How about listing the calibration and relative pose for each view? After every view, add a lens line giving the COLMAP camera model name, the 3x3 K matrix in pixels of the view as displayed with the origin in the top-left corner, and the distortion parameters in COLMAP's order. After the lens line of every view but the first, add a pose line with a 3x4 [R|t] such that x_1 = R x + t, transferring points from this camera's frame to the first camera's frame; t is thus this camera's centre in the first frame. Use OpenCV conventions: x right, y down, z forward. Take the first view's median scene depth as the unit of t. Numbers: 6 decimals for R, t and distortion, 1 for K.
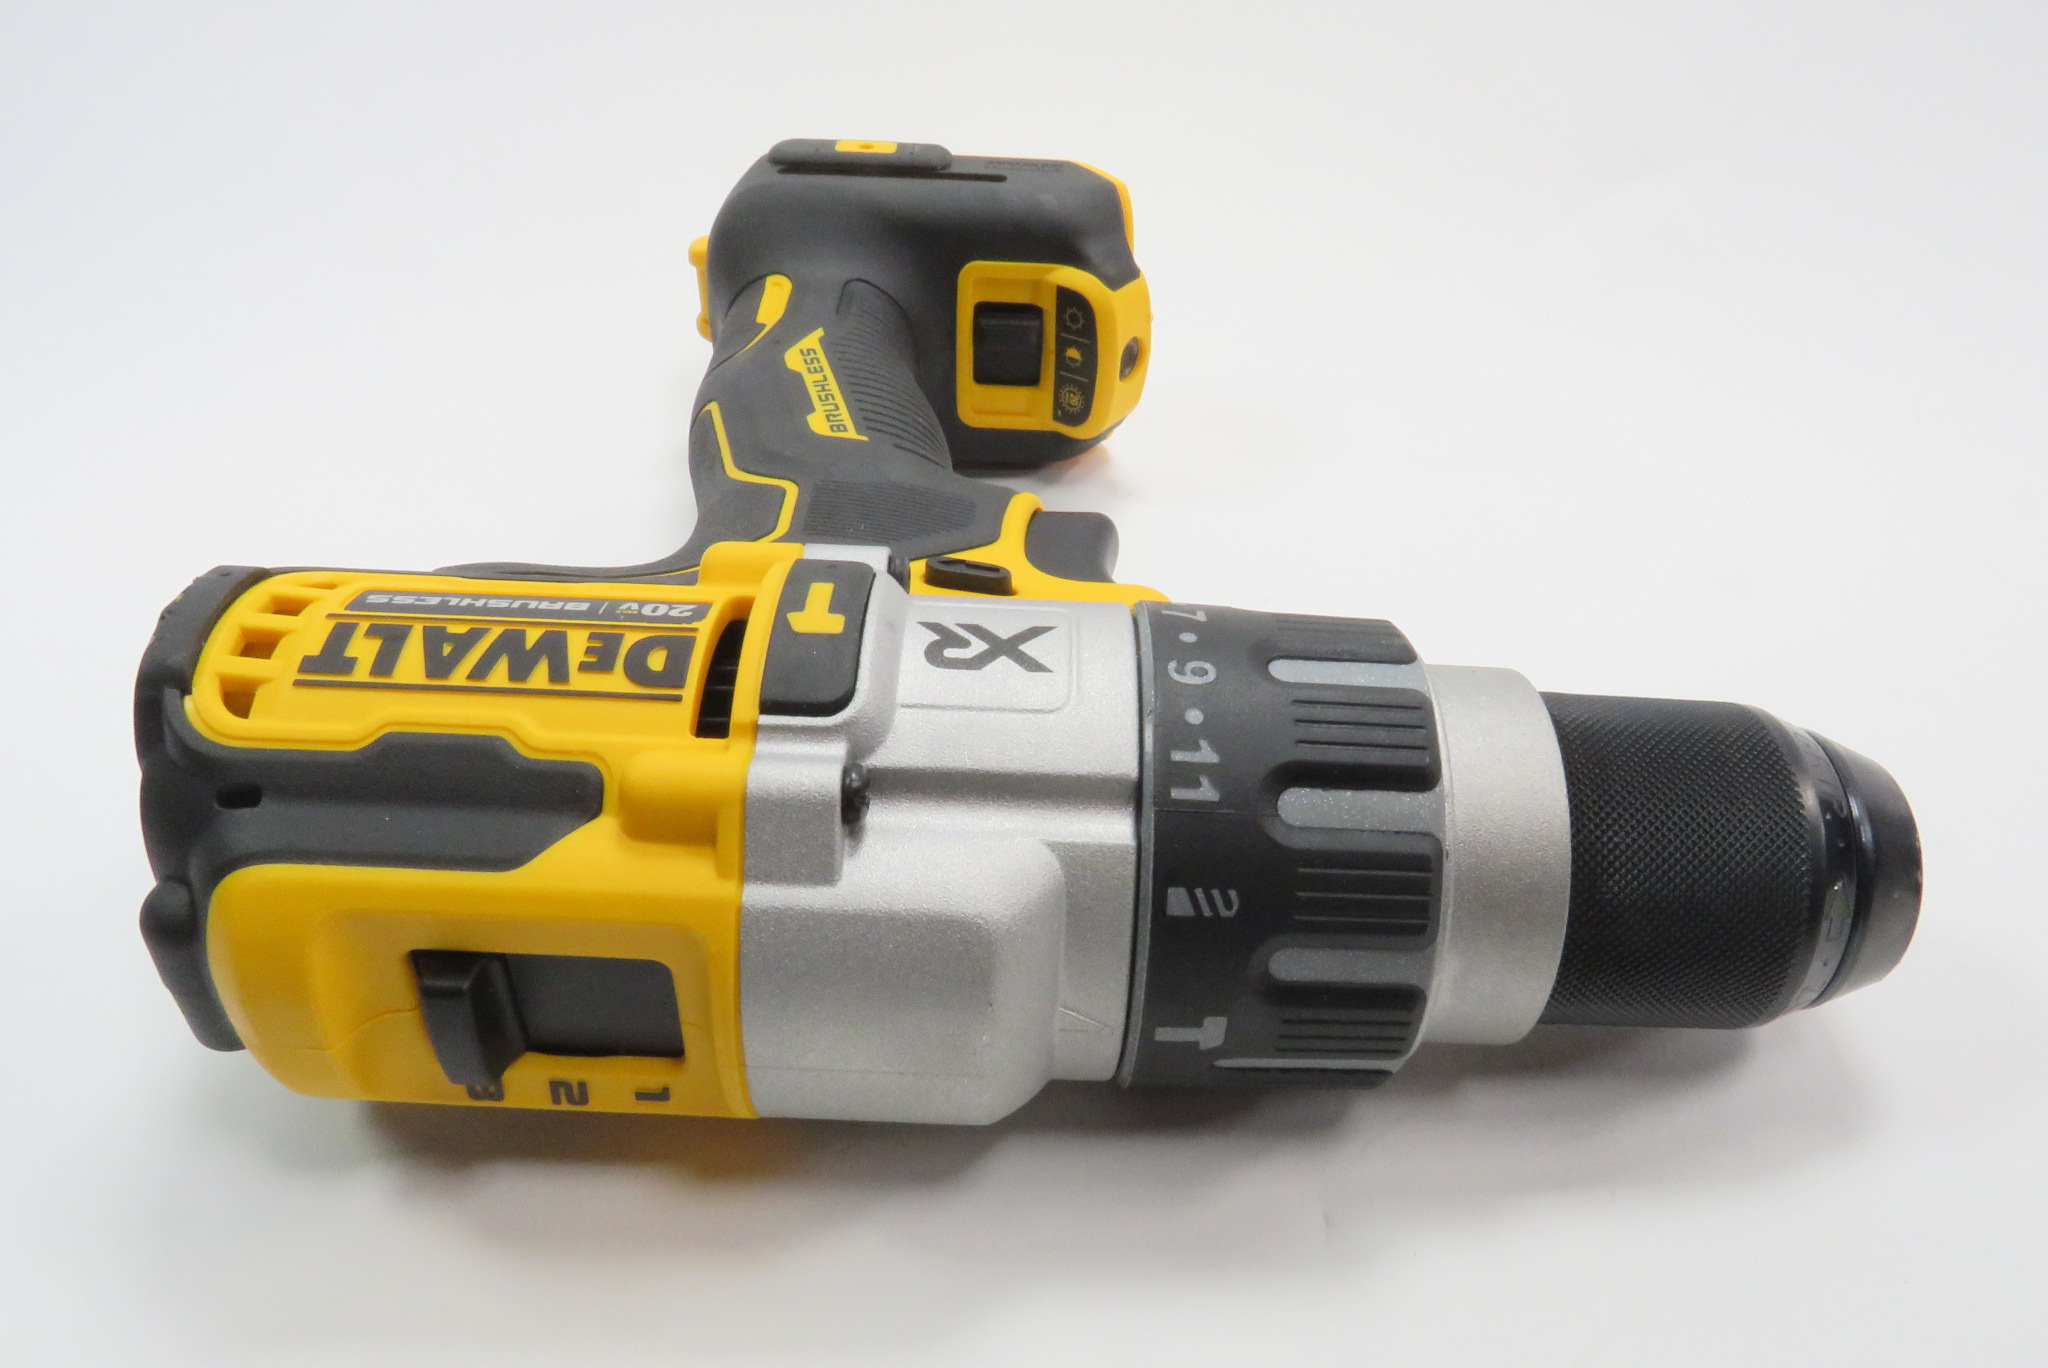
lens RADIAL K [[1450.3, 0, 1024.0], [0, 1450.3, 684.0], [0, 0, 1]] dist [-0.021720, -0.002745]
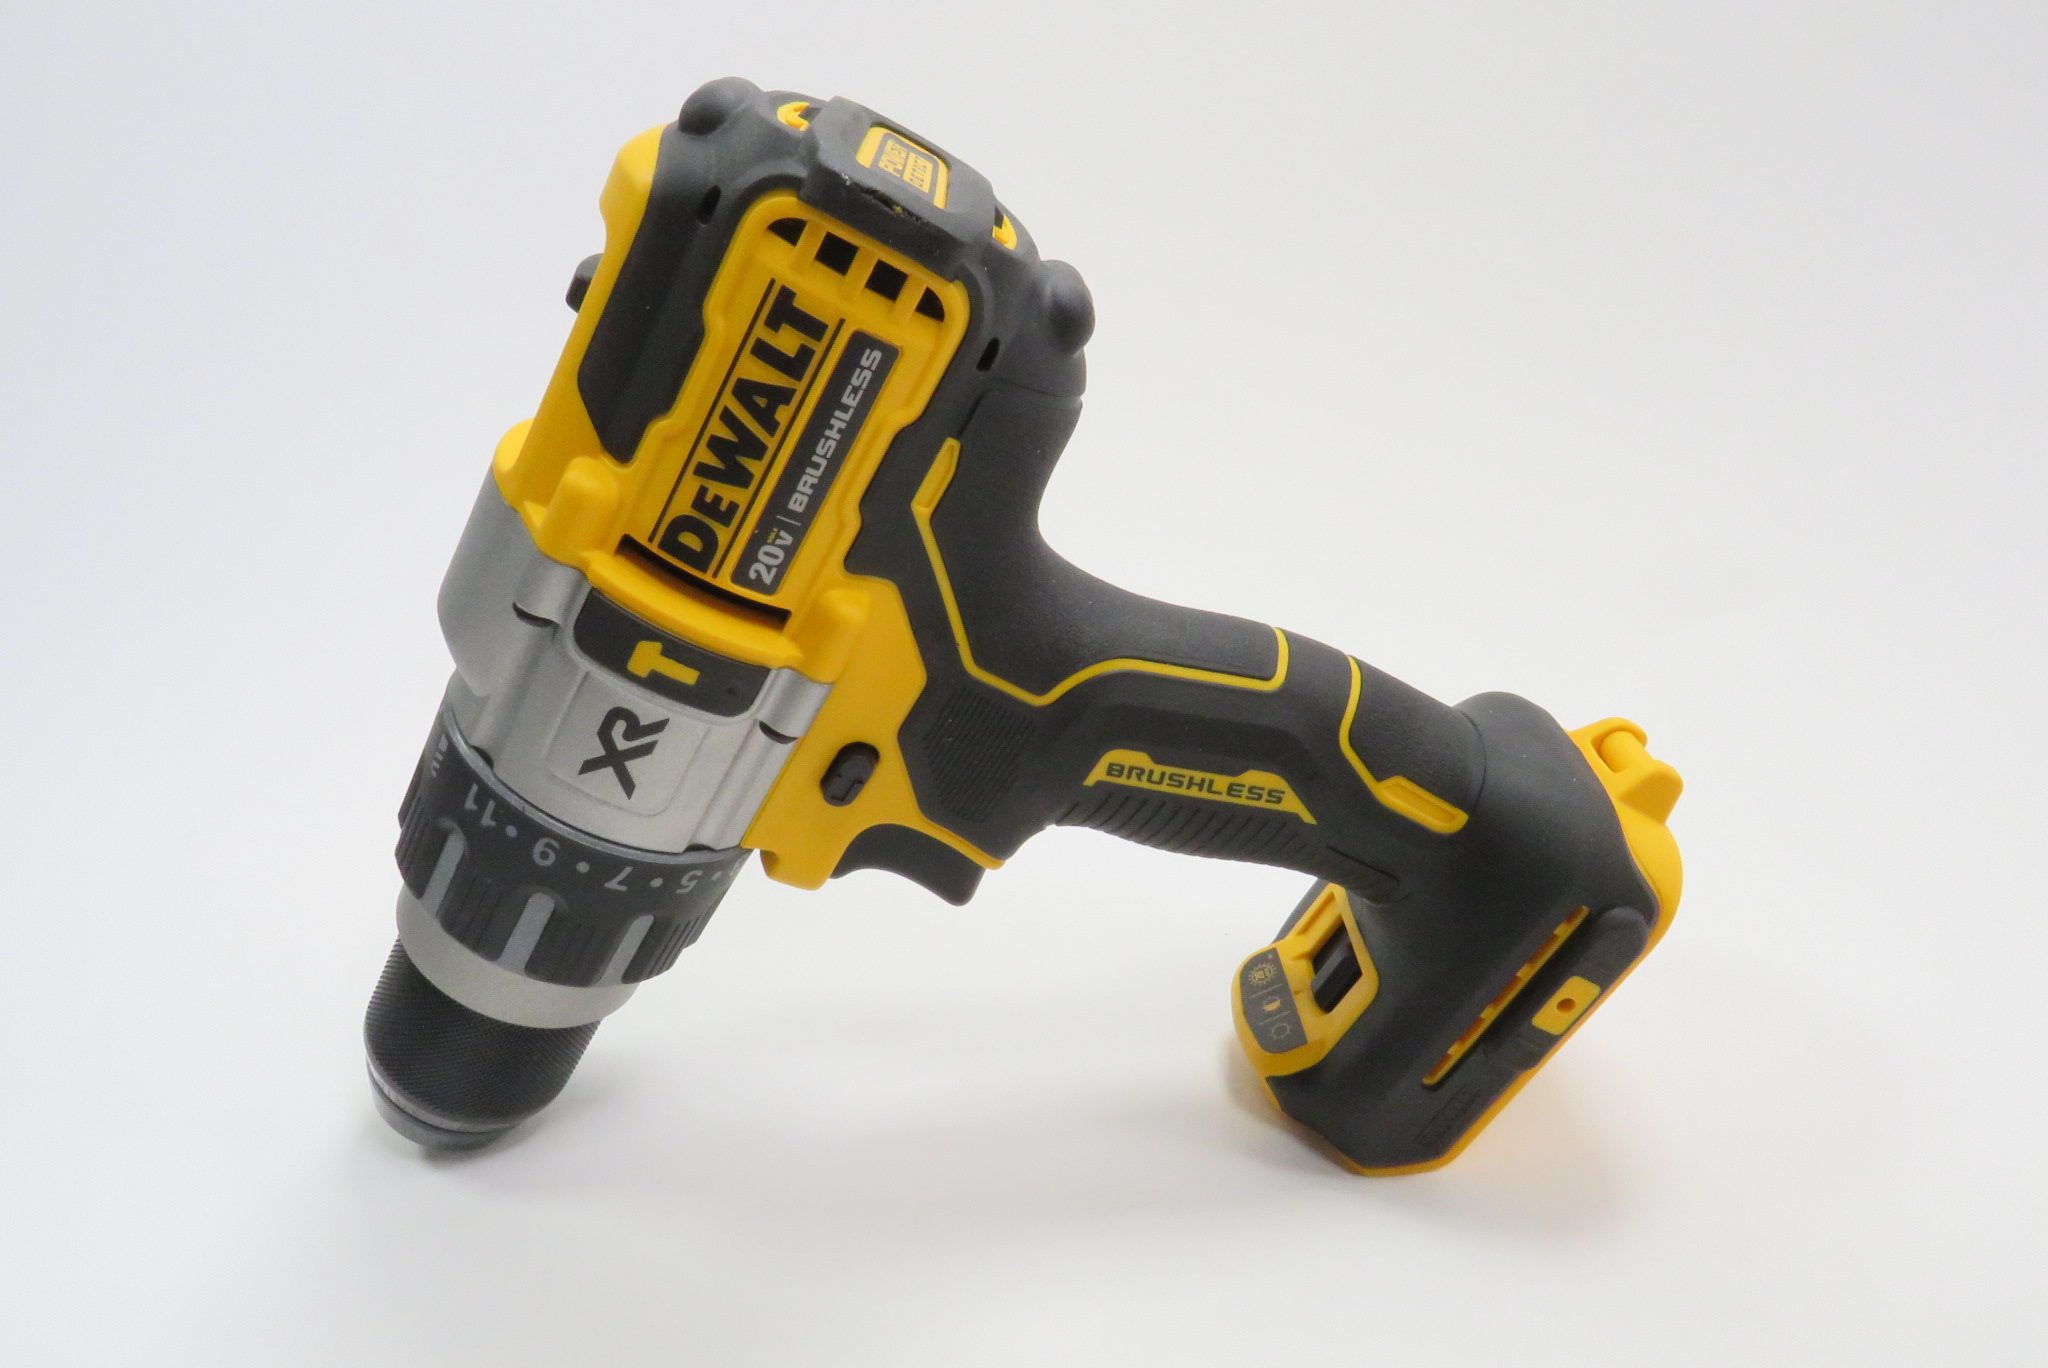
lens RADIAL K [[1497.8, 0, 1047.4], [0, 1497.8, 703.4], [0, 0, 1]] dist [0.001462, -0.000141]
pose [[-0.474694, 0.796198, 0.375146, -0.467631], [-0.588555, -0.604065, 0.537316, -0.596129], [0.654423, 0.034266, 0.755352, 0.125247]]
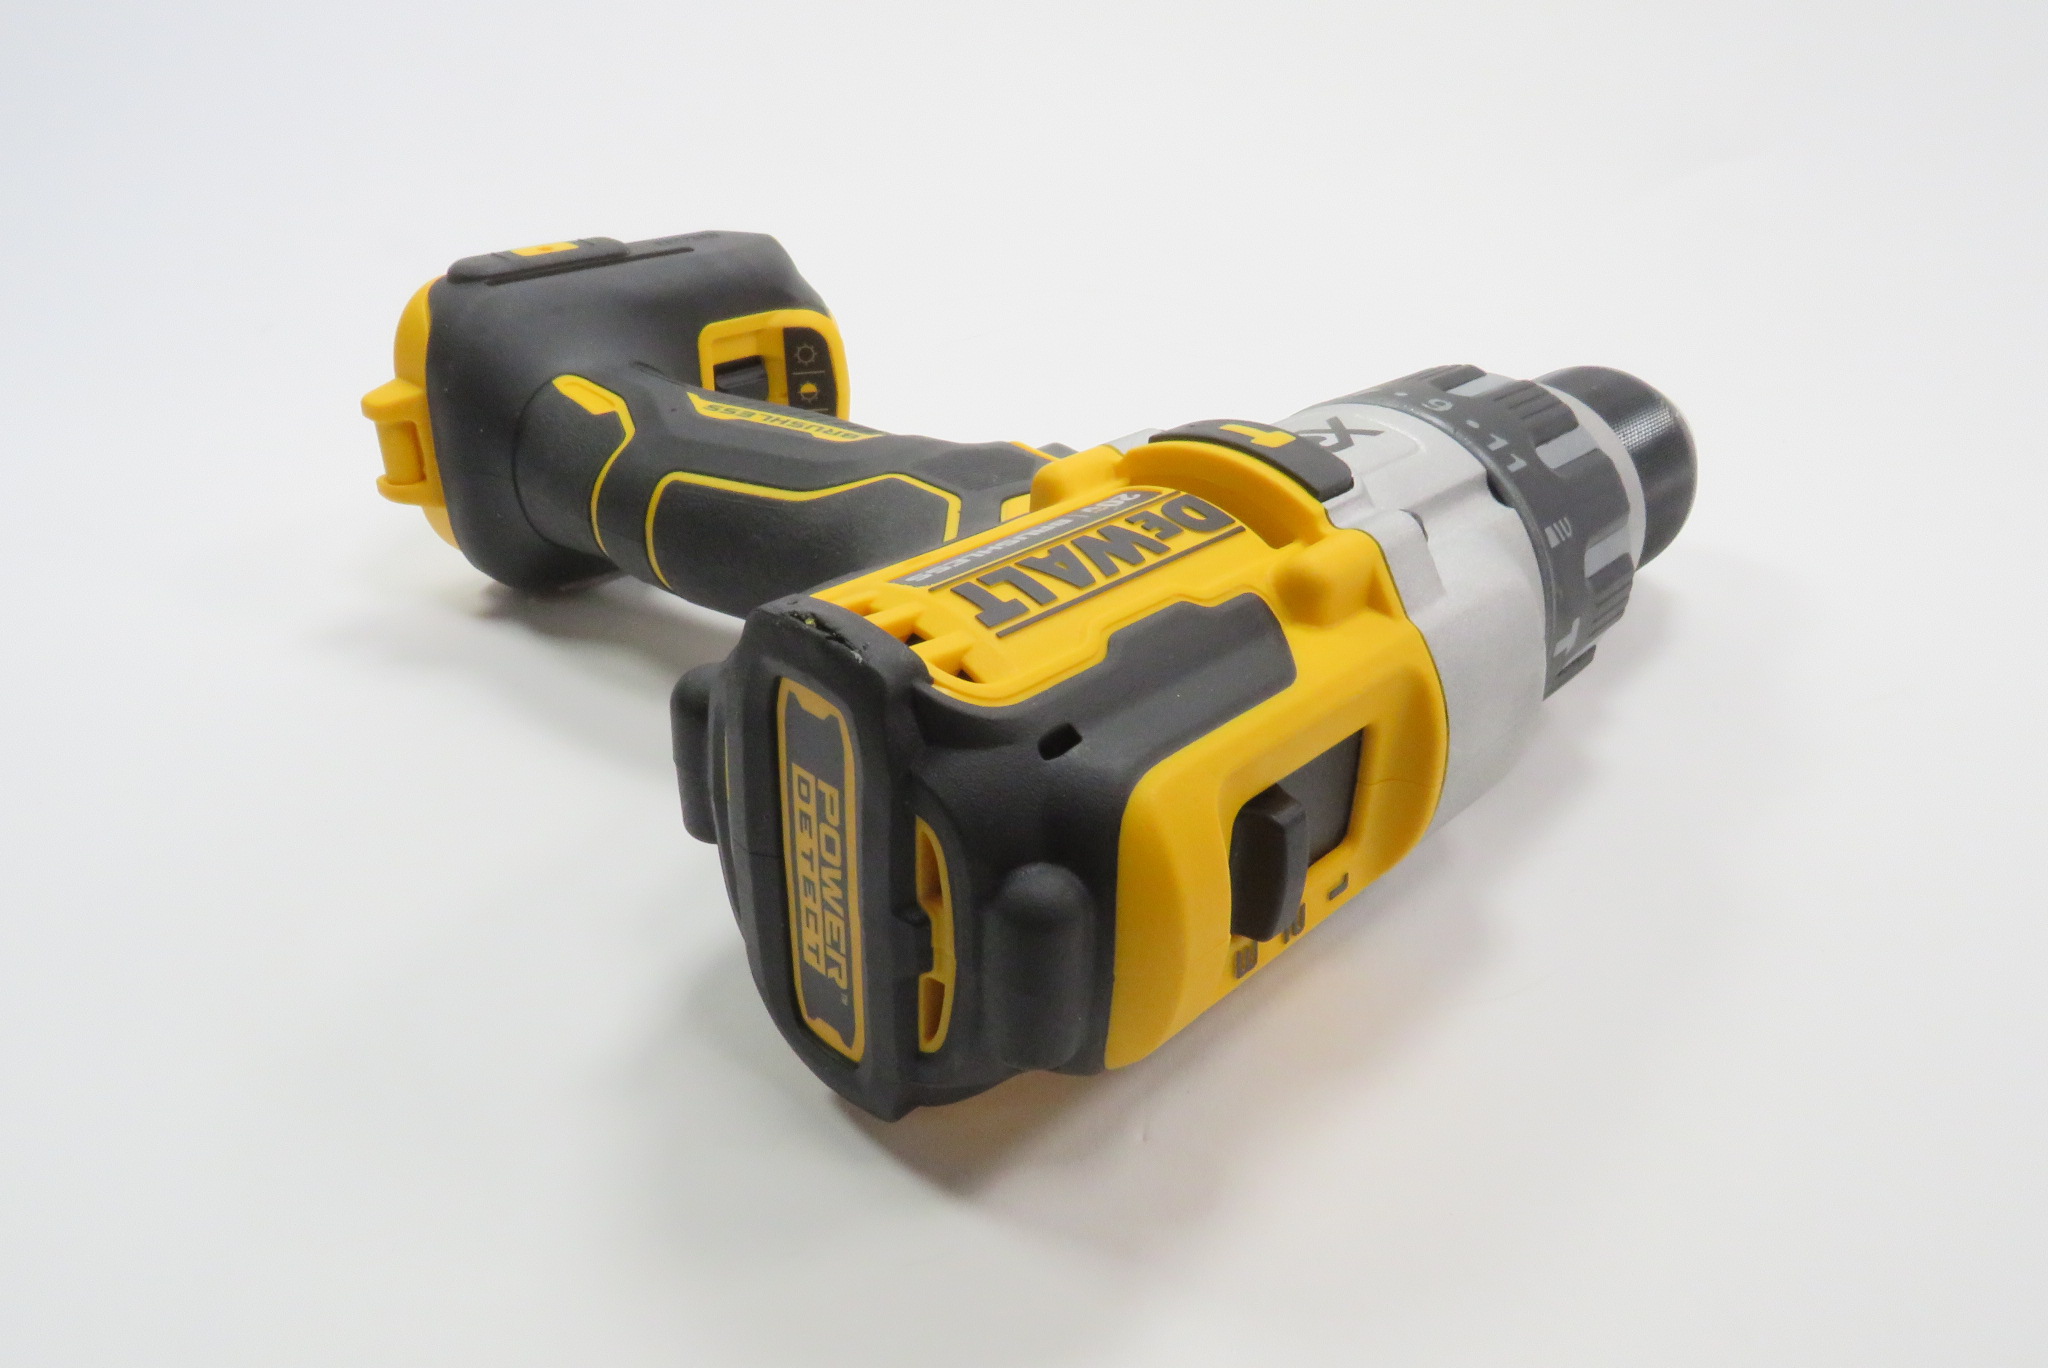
lens RADIAL K [[1450.3, 0, 1024.0], [0, 1450.3, 684.0], [0, 0, 1]] dist [-0.021720, -0.002745]
pose [[0.683180, -0.371257, 0.628835, -0.643670], [0.453800, 0.890502, 0.032724, 0.002044], [-0.572128, 0.263009, 0.776850, 0.149985]]
